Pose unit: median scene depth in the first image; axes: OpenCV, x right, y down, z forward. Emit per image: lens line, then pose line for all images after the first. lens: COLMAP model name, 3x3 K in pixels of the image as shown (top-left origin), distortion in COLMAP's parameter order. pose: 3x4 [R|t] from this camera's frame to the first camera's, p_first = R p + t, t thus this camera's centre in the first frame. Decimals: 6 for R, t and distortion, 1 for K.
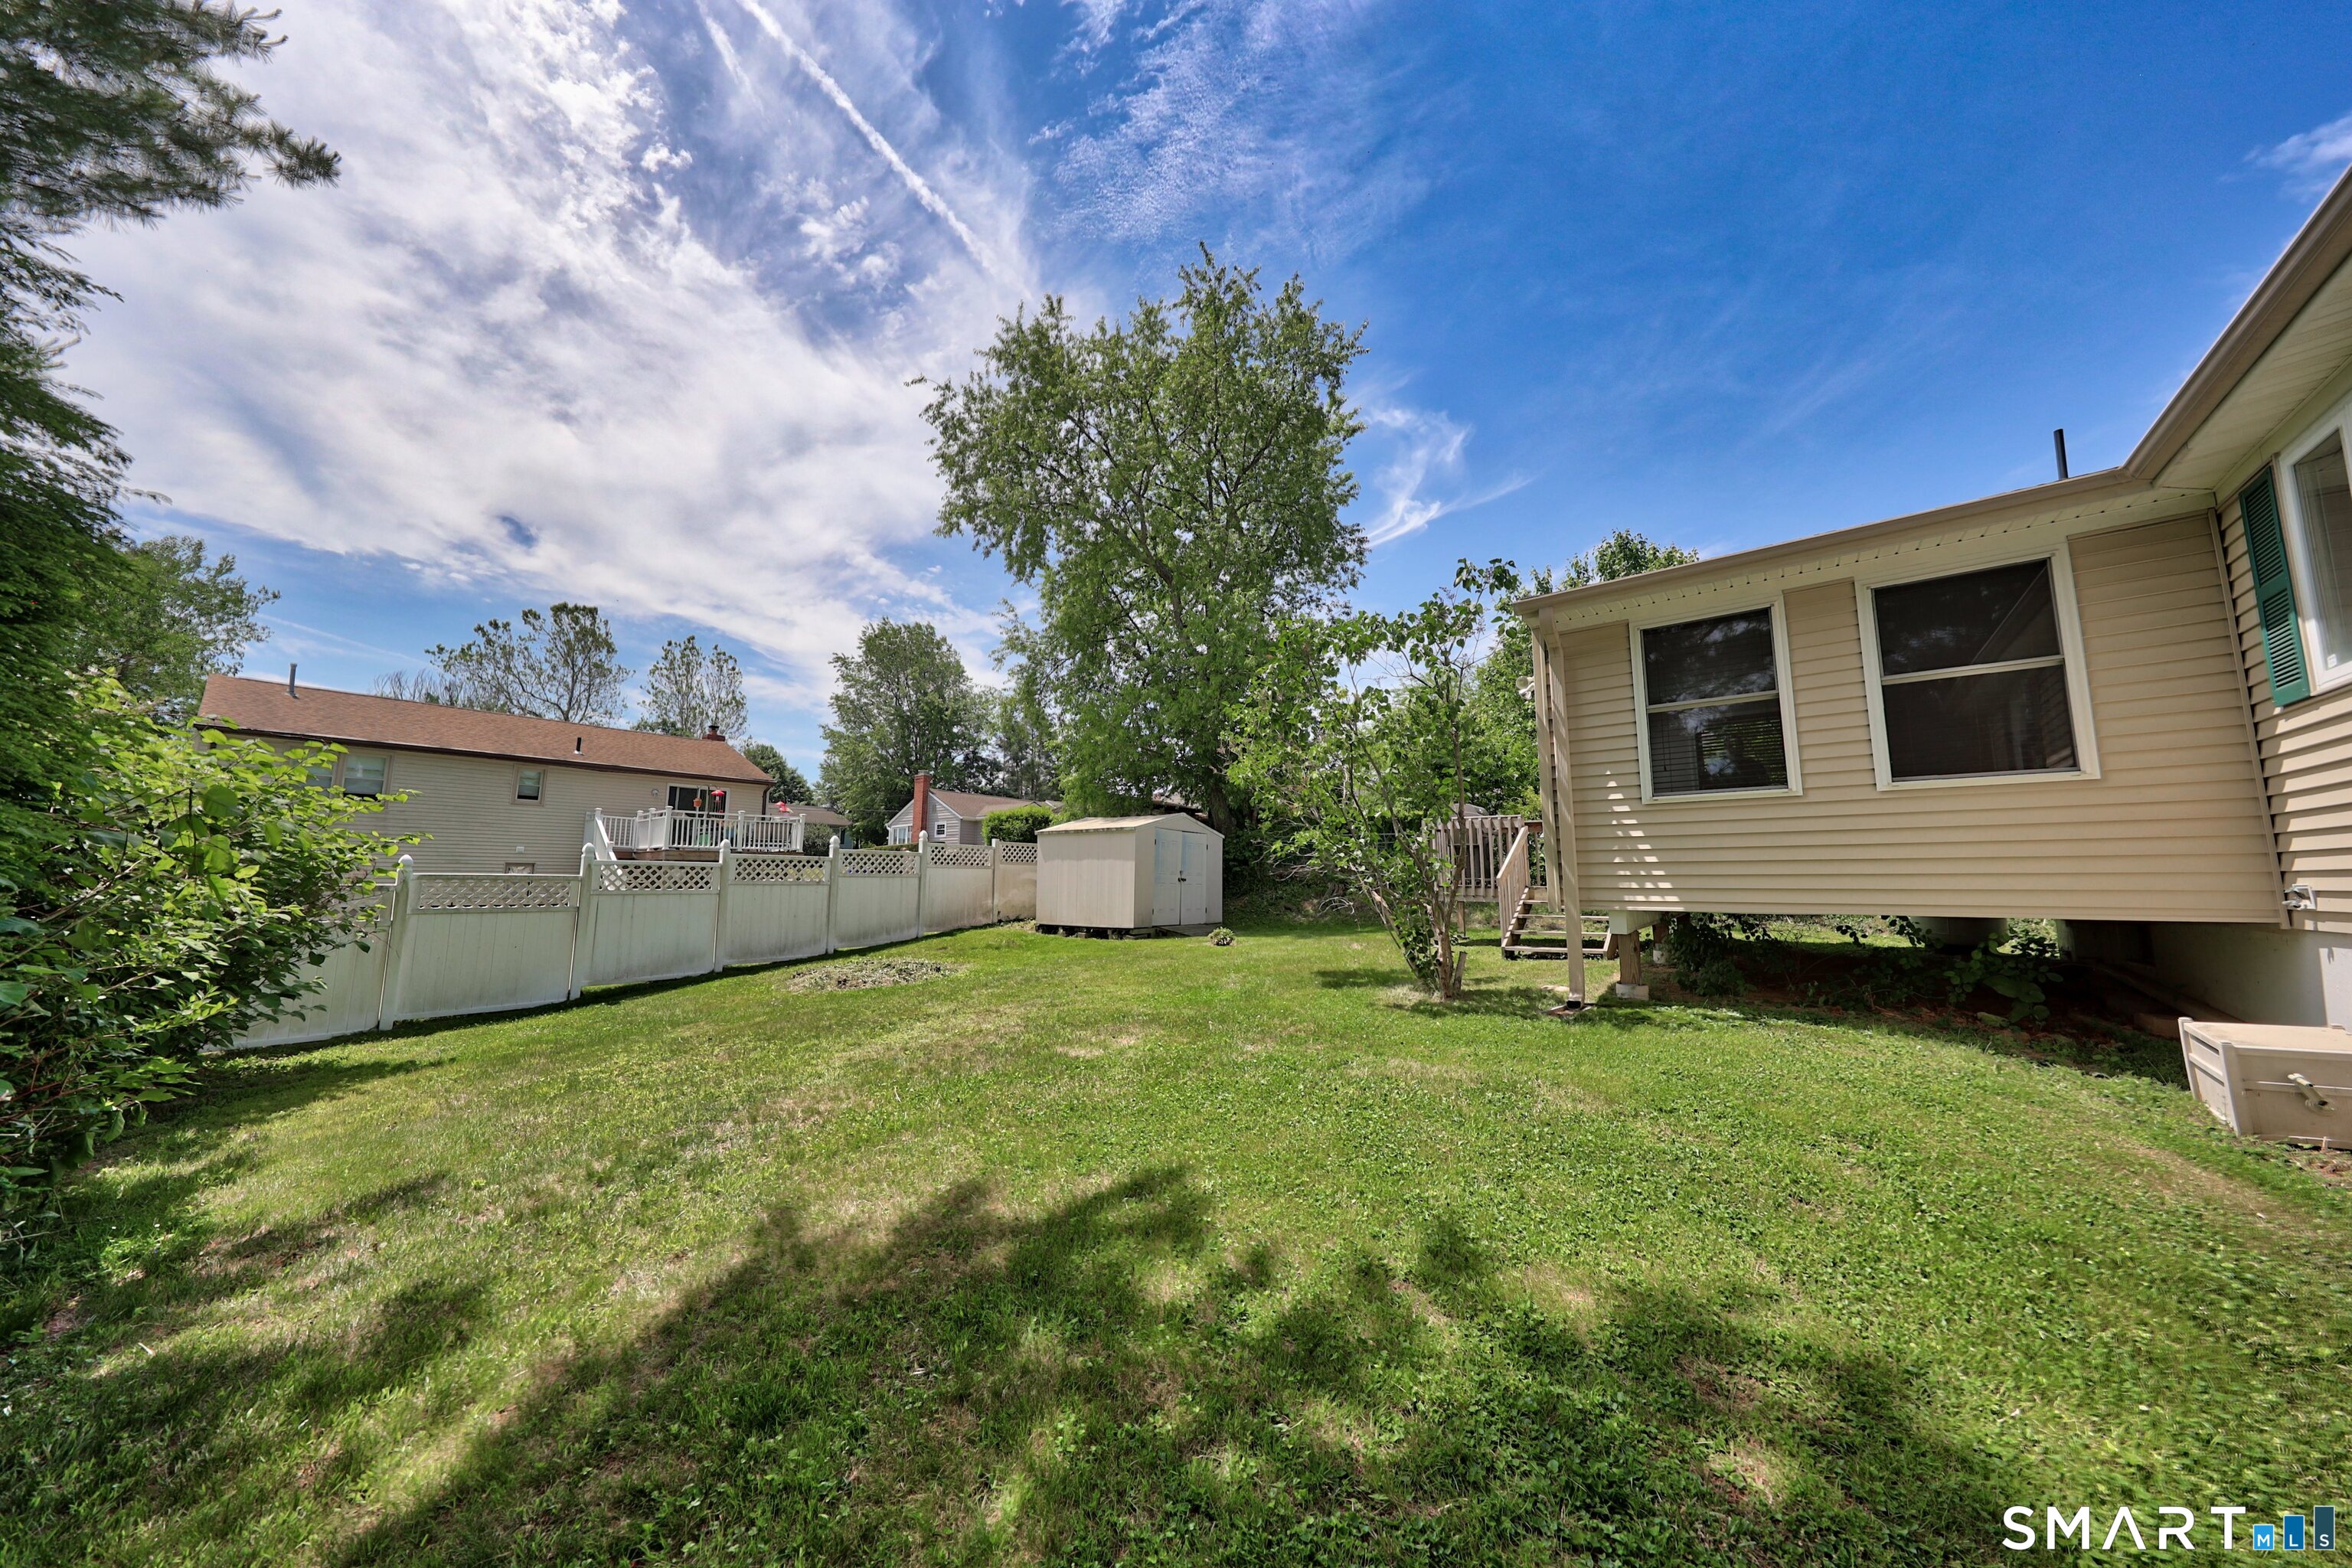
lens RADIAL K [[776.8, 0, 1176.0], [0, 776.8, 784.0], [0, 0, 1]] dist [0.000270, -0.000003]
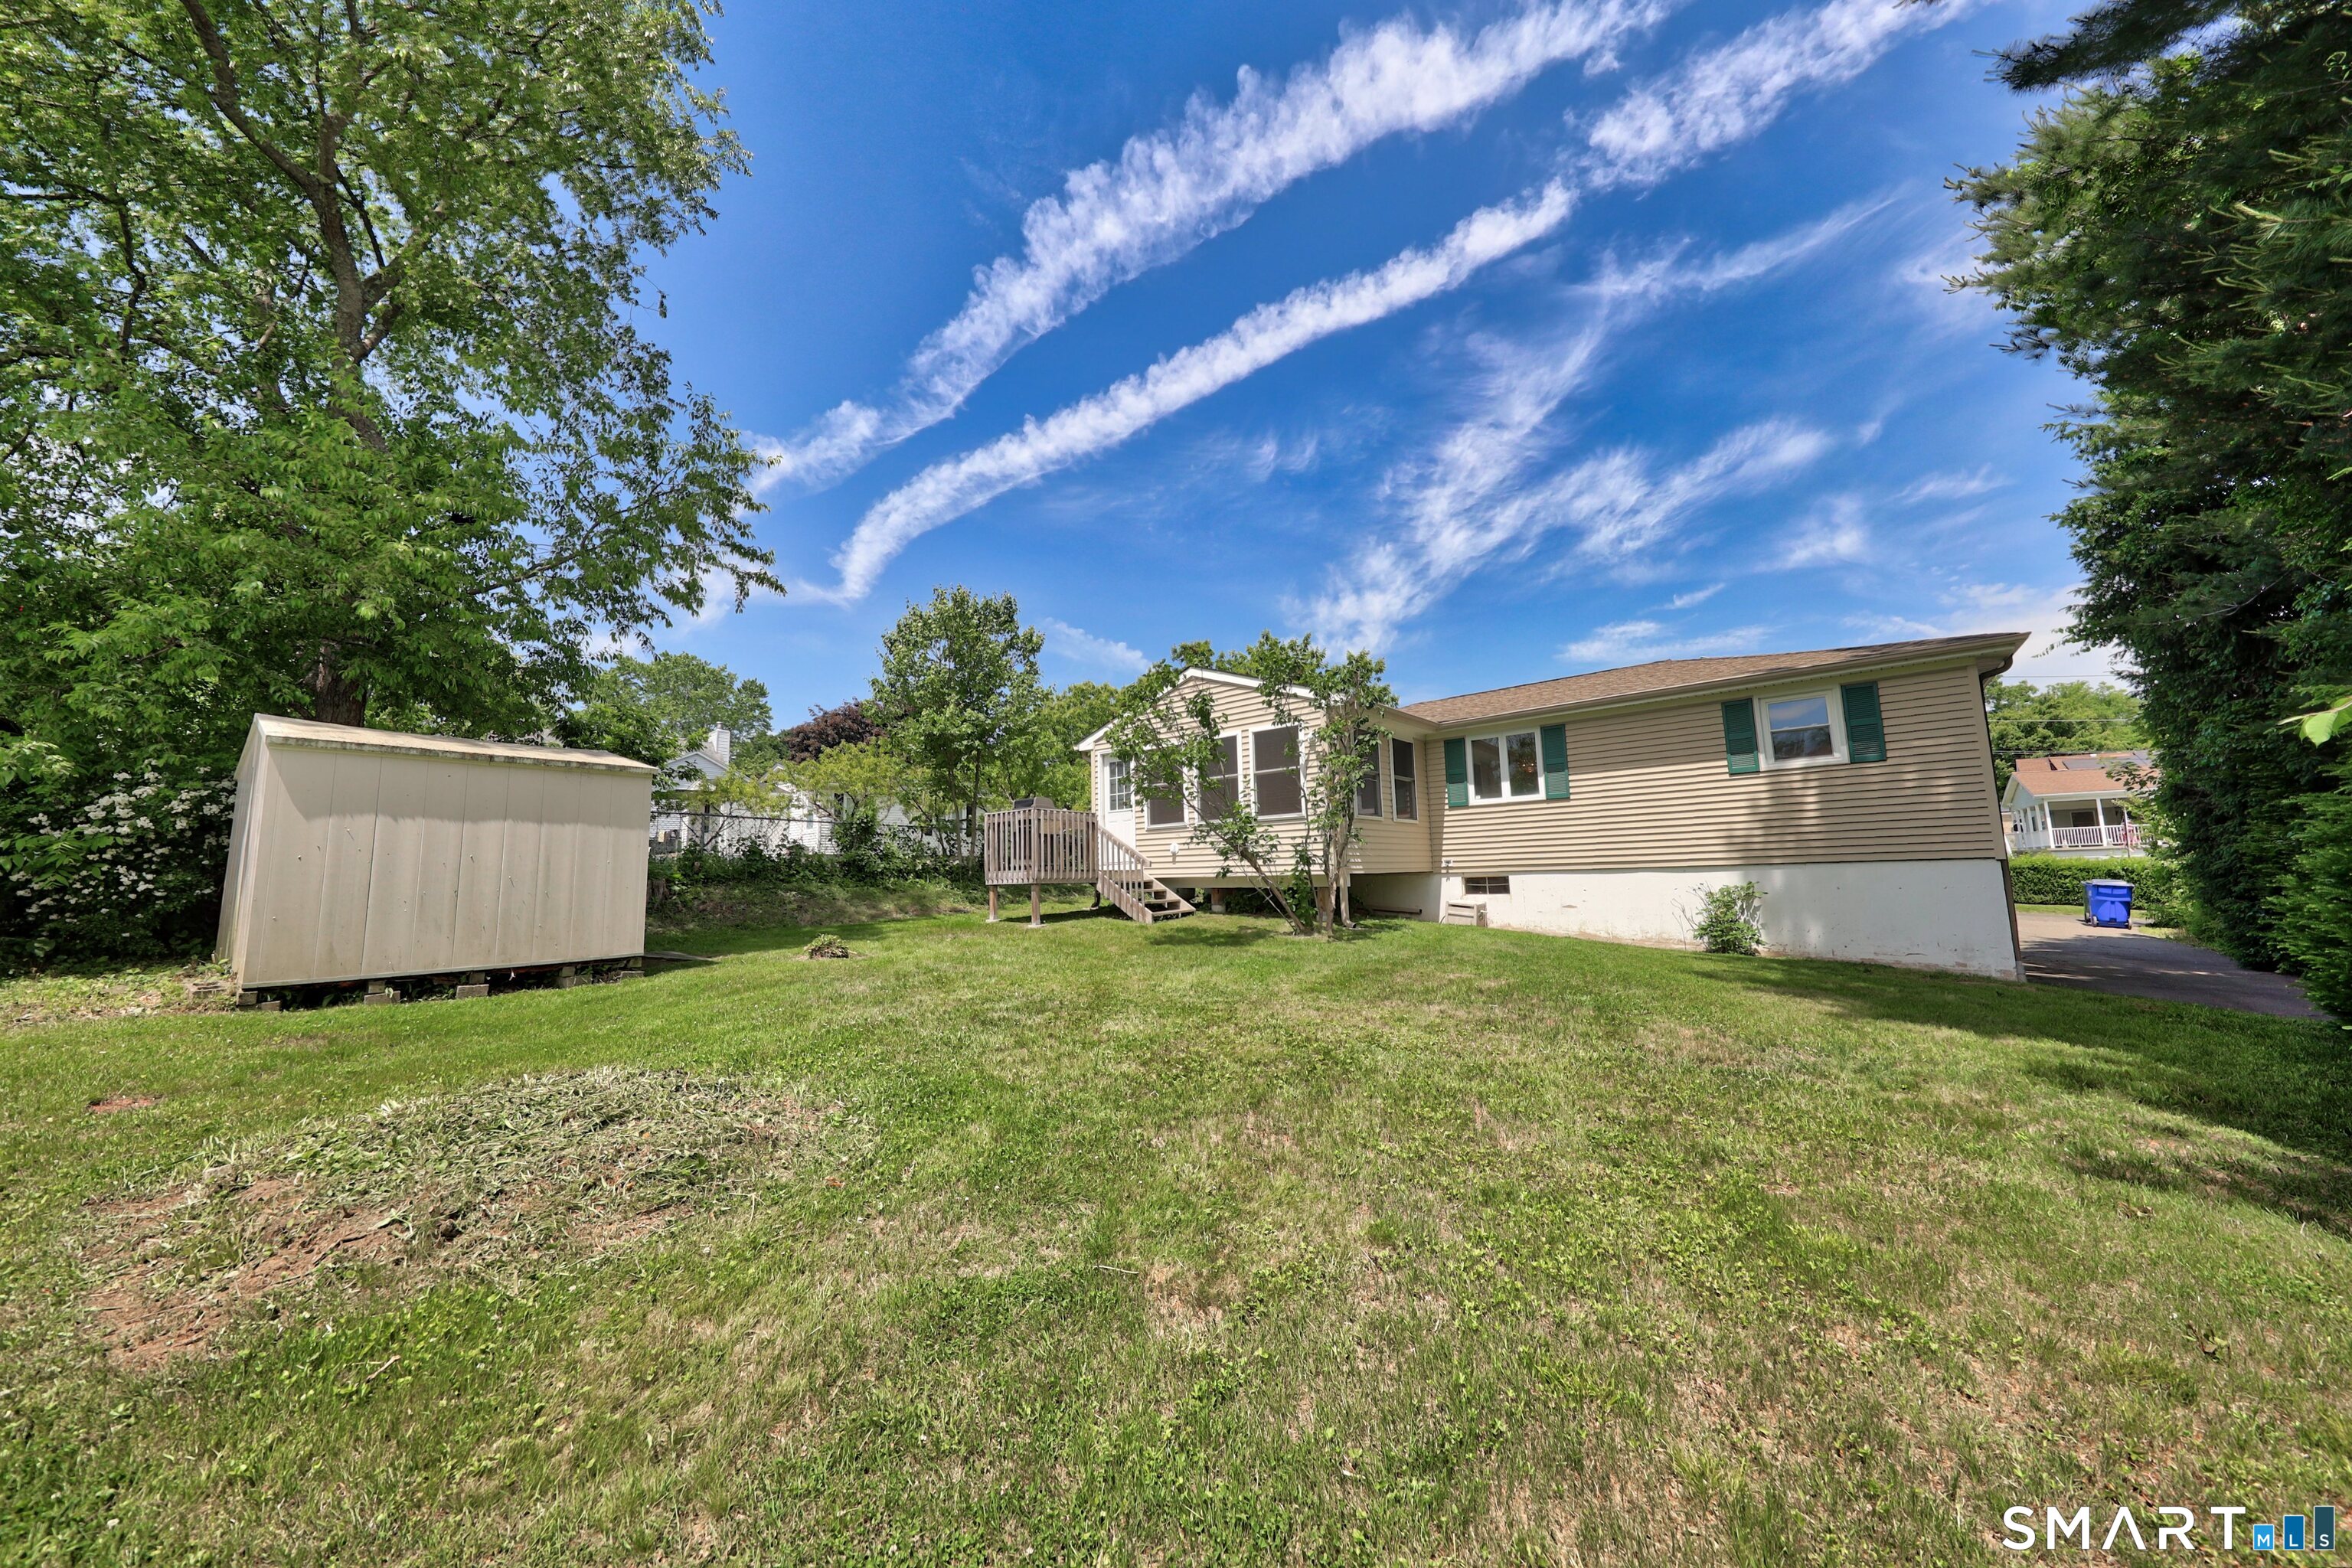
lens RADIAL K [[776.8, 0, 1176.0], [0, 776.8, 784.0], [0, 0, 1]] dist [0.000270, -0.000003]
pose [[0.012027, 0.121290, 0.992544, -0.583711], [-0.100775, 0.987709, -0.119478, 0.097276], [-0.994837, -0.098587, 0.024102, 0.638138]]
